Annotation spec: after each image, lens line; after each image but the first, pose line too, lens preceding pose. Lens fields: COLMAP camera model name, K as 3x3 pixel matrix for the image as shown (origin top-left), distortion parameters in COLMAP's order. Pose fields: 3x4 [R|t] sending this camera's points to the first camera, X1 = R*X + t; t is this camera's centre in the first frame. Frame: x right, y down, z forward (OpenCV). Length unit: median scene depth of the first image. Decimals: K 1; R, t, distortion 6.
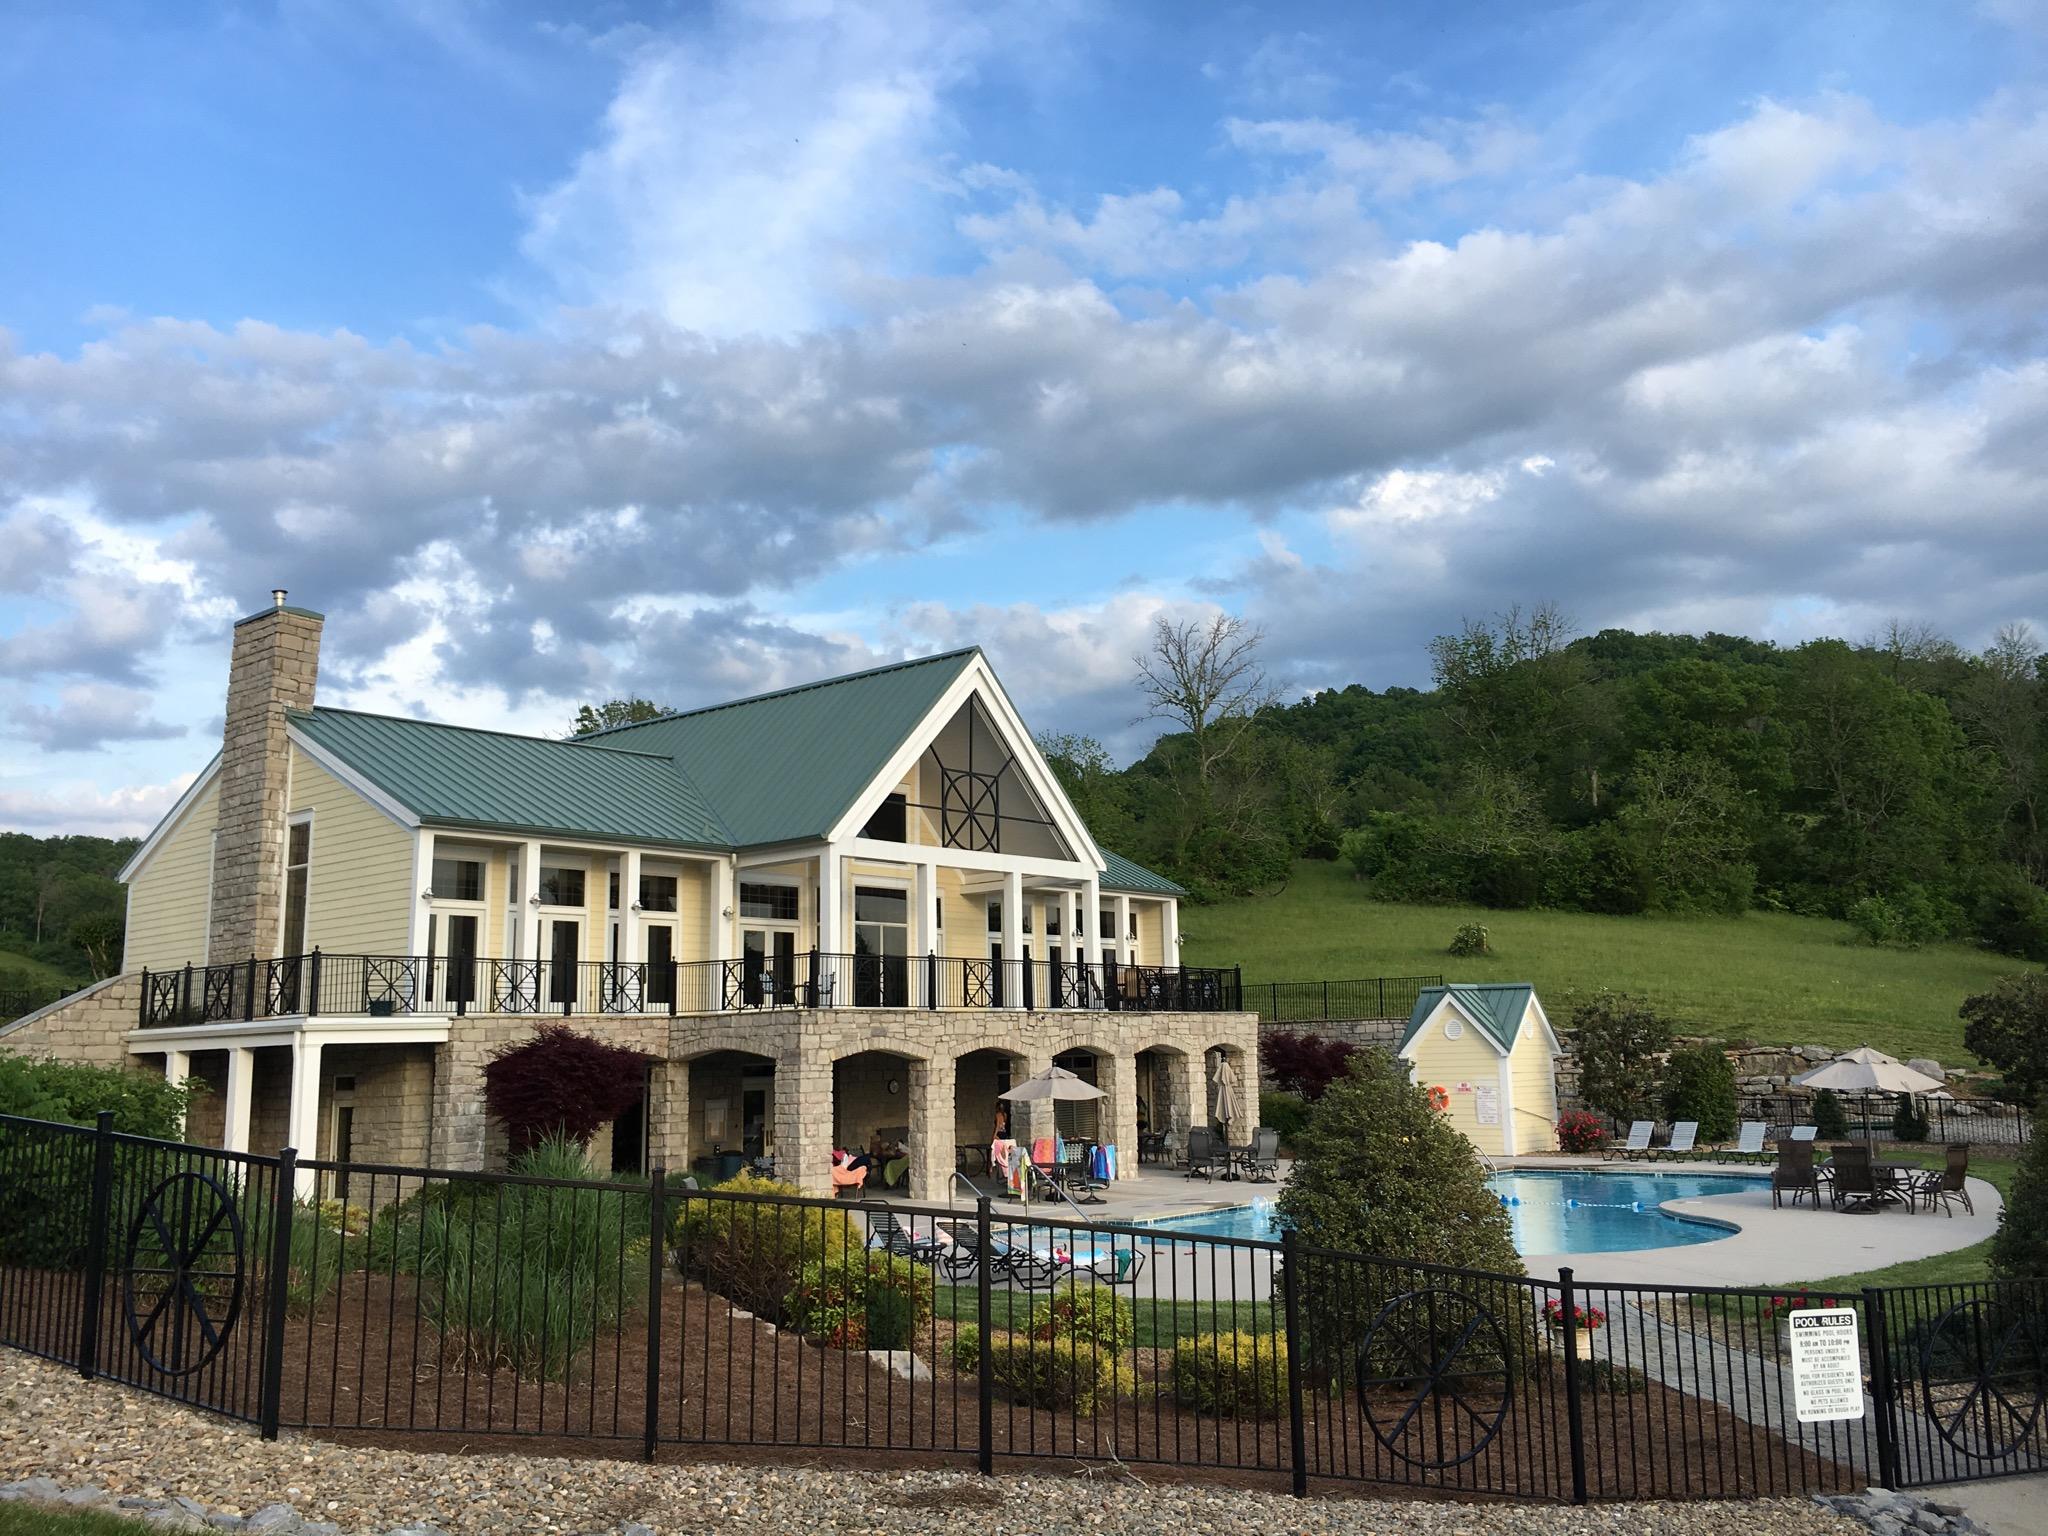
lens RADIAL K [[1773.9, 0, 1024.0], [0, 1773.9, 768.0], [0, 0, 1]] dist [0.099356, -0.118154]
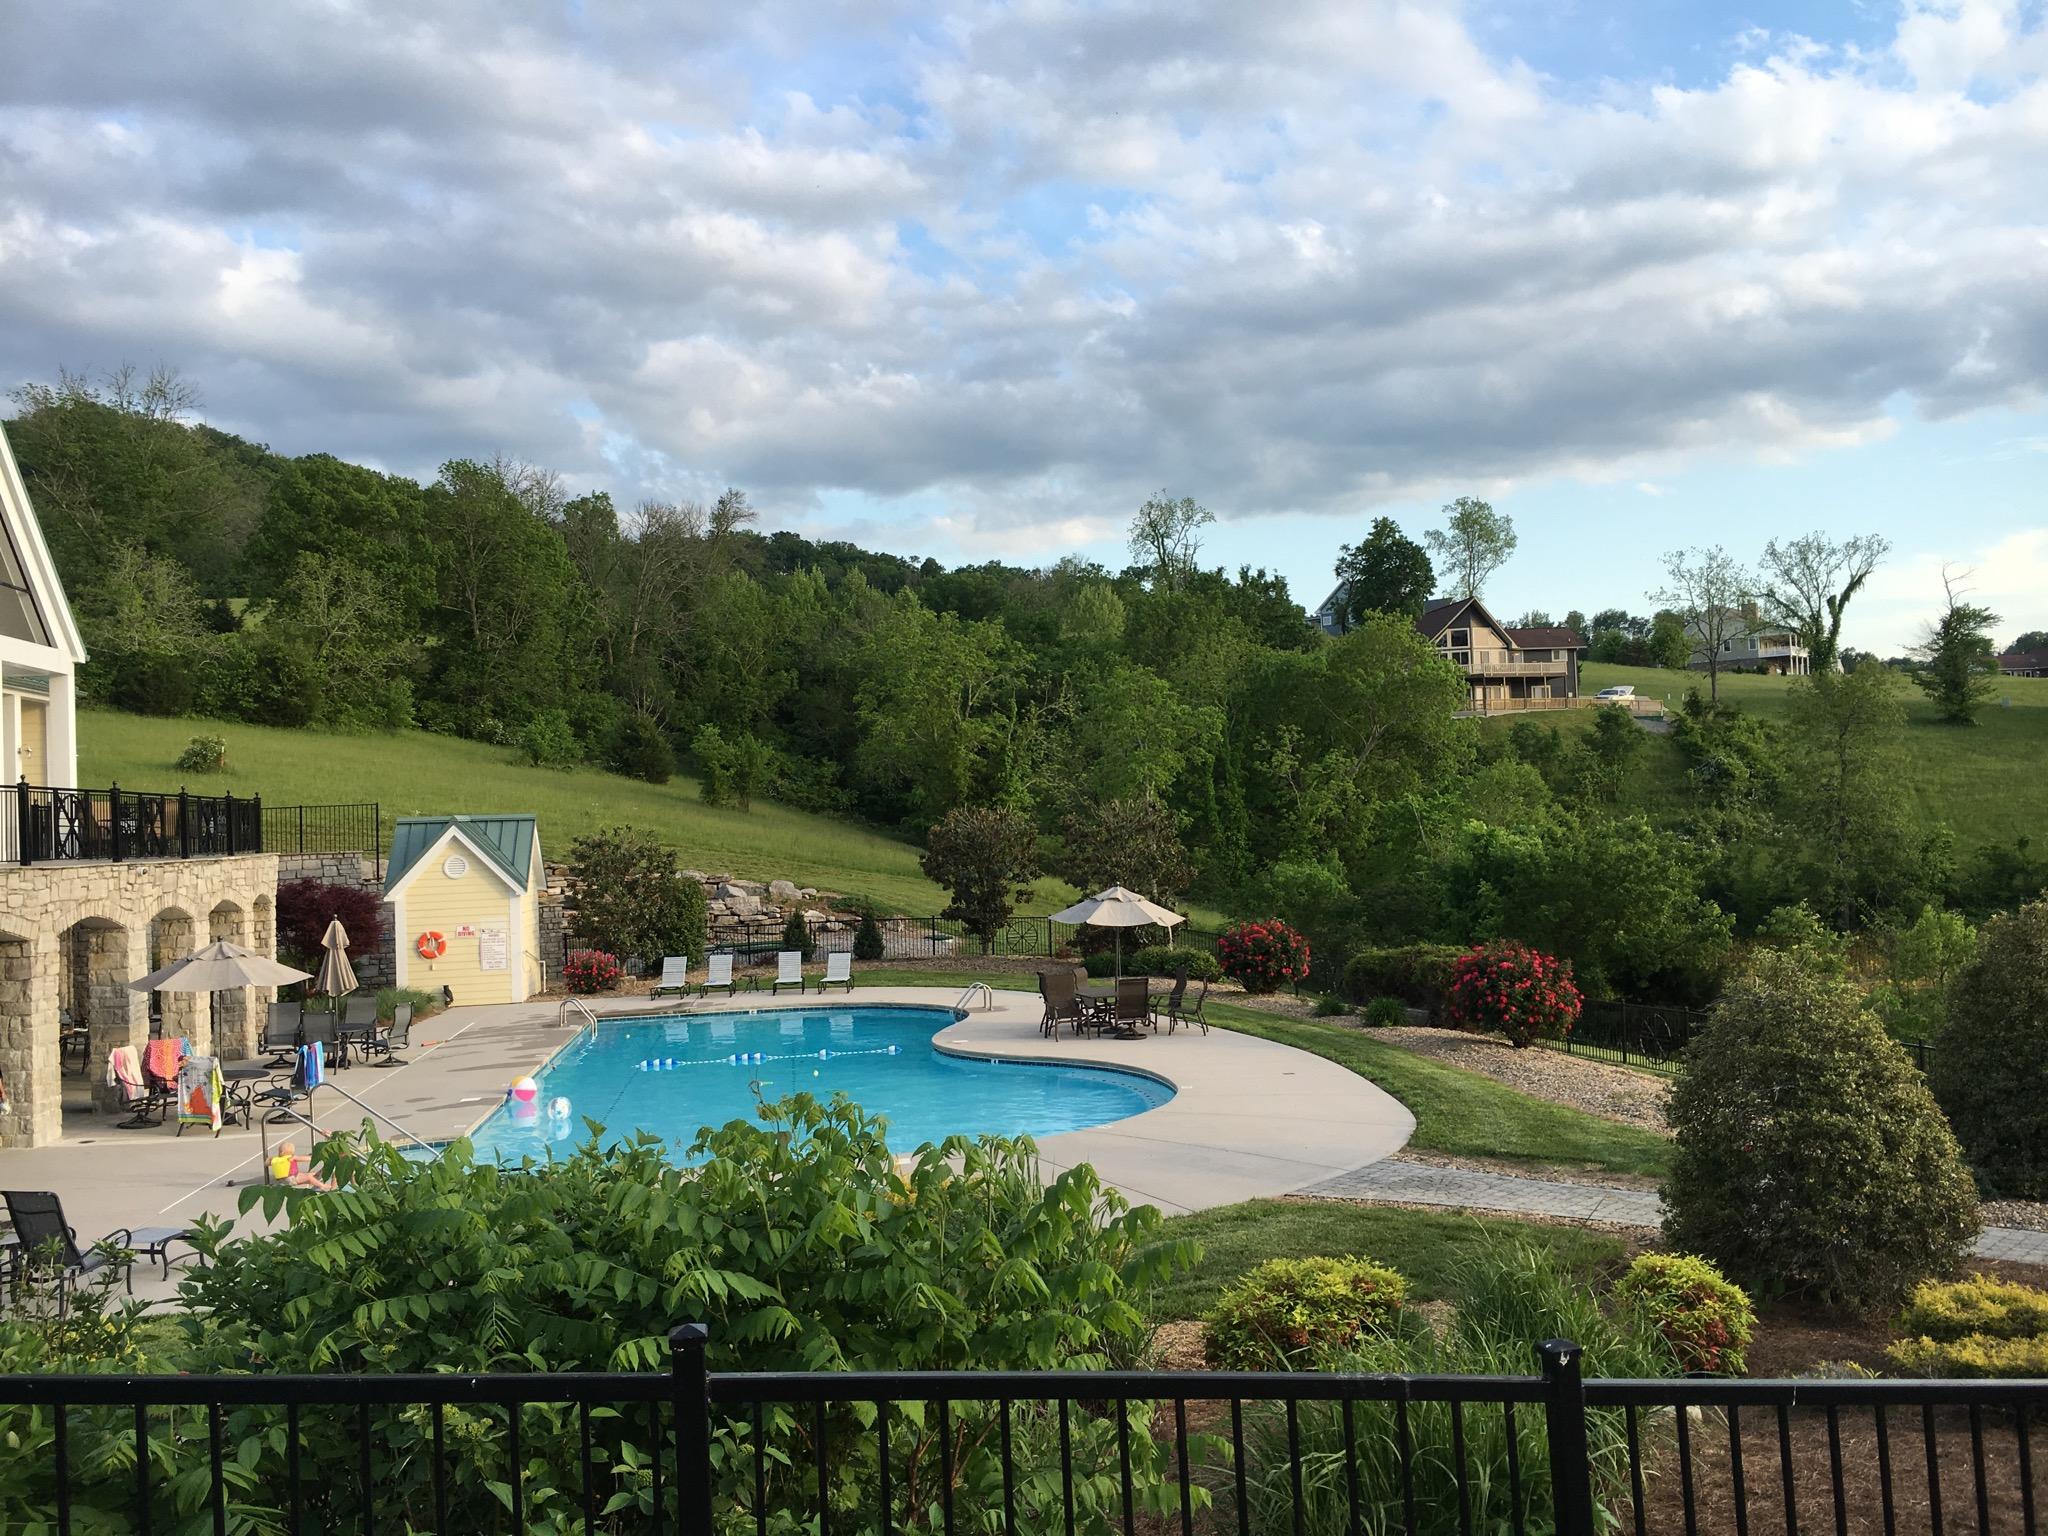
lens RADIAL K [[1773.9, 0, 1024.0], [0, 1773.9, 768.0], [0, 0, 1]] dist [0.099356, -0.118154]
pose [[0.668430, 0.023664, 0.743398, -0.104136], [-0.102645, 0.992865, 0.060689, 0.007167], [-0.736658, -0.116873, 0.666090, 0.096330]]
